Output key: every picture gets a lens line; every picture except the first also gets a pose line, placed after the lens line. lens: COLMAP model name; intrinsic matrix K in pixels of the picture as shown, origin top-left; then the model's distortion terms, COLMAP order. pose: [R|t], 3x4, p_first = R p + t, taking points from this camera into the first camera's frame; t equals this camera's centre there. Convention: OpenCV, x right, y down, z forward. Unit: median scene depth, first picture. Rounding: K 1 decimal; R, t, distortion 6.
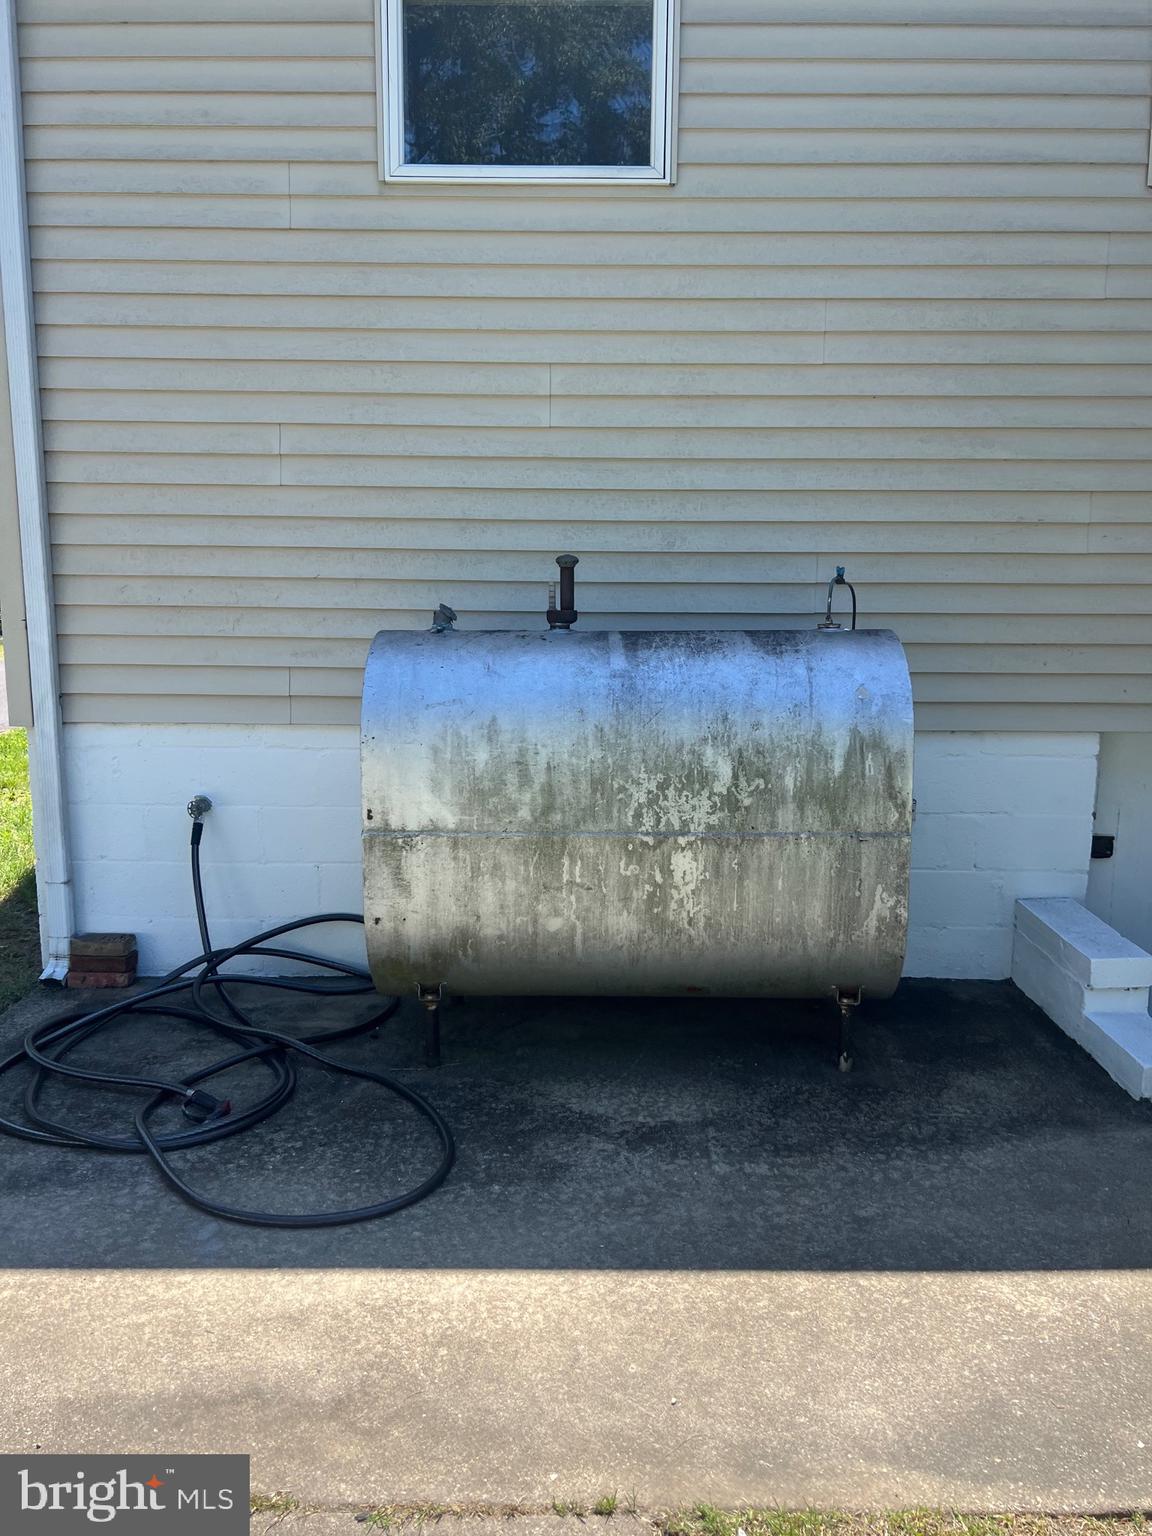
lens RADIAL K [[1153.2, 0, 575.1], [0, 1153.2, 767.4], [0, 0, 1]] dist [0.061324, -0.072416]
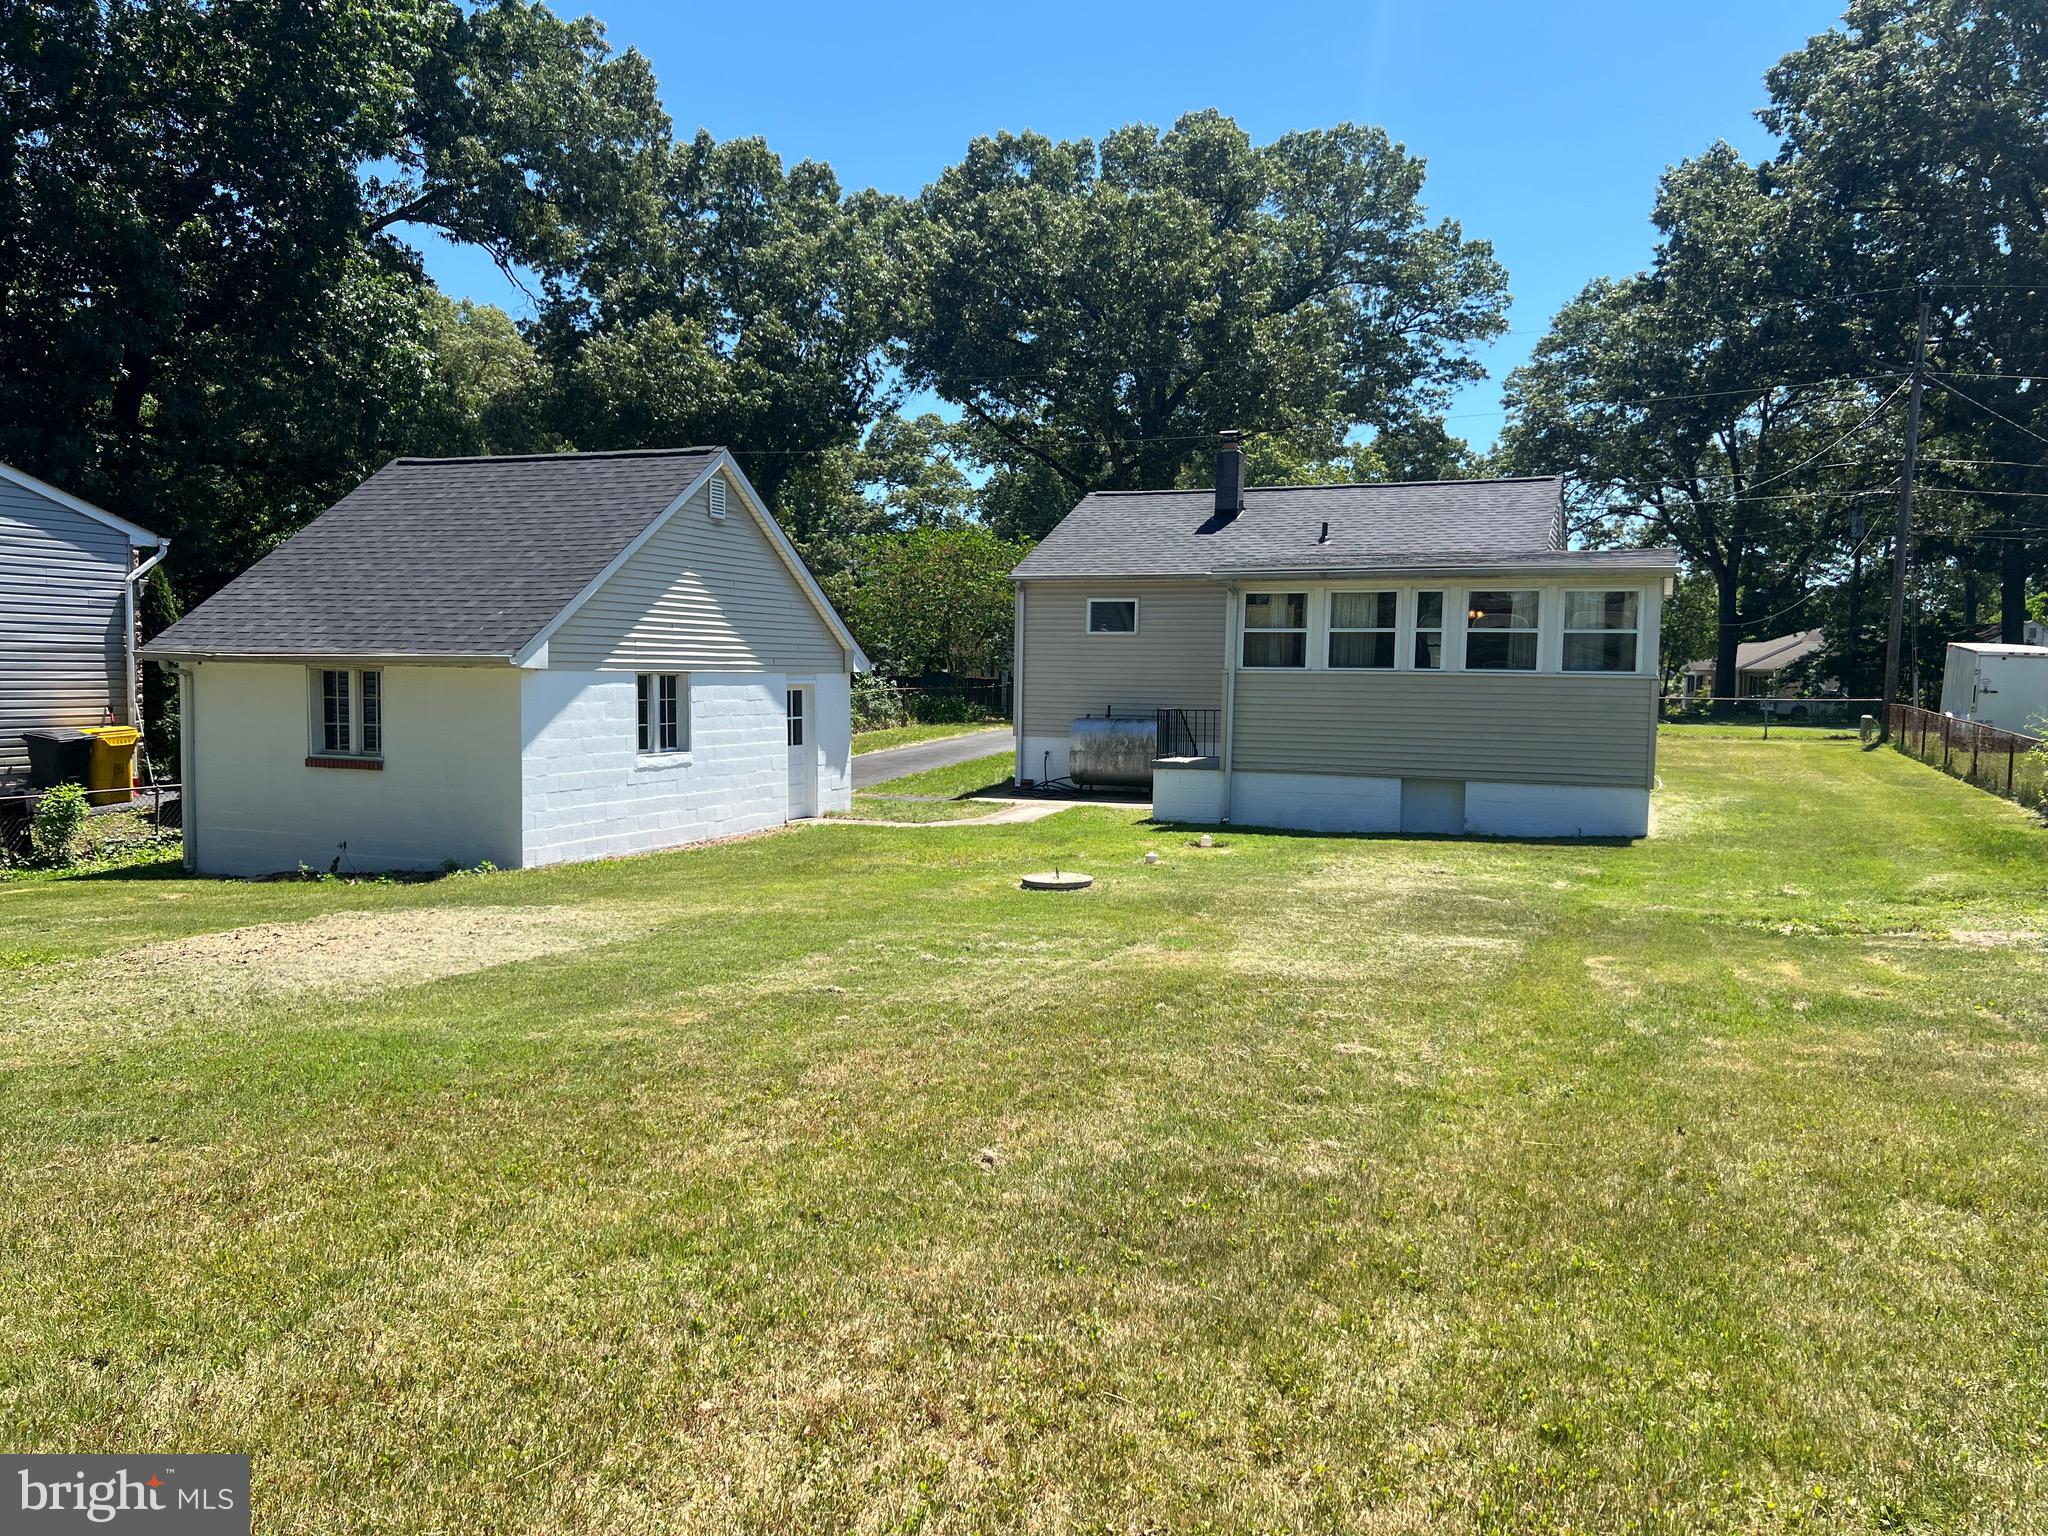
lens RADIAL K [[1537.6, 0, 1024.8], [0, 1537.6, 770.9], [0, 0, 1]] dist [0.061324, -0.072416]
pose [[0.925605, 0.031232, -0.377201, 2.544252], [-0.069025, 0.993806, -0.087092, 0.846558], [0.372145, 0.106649, 0.922027, -6.250674]]
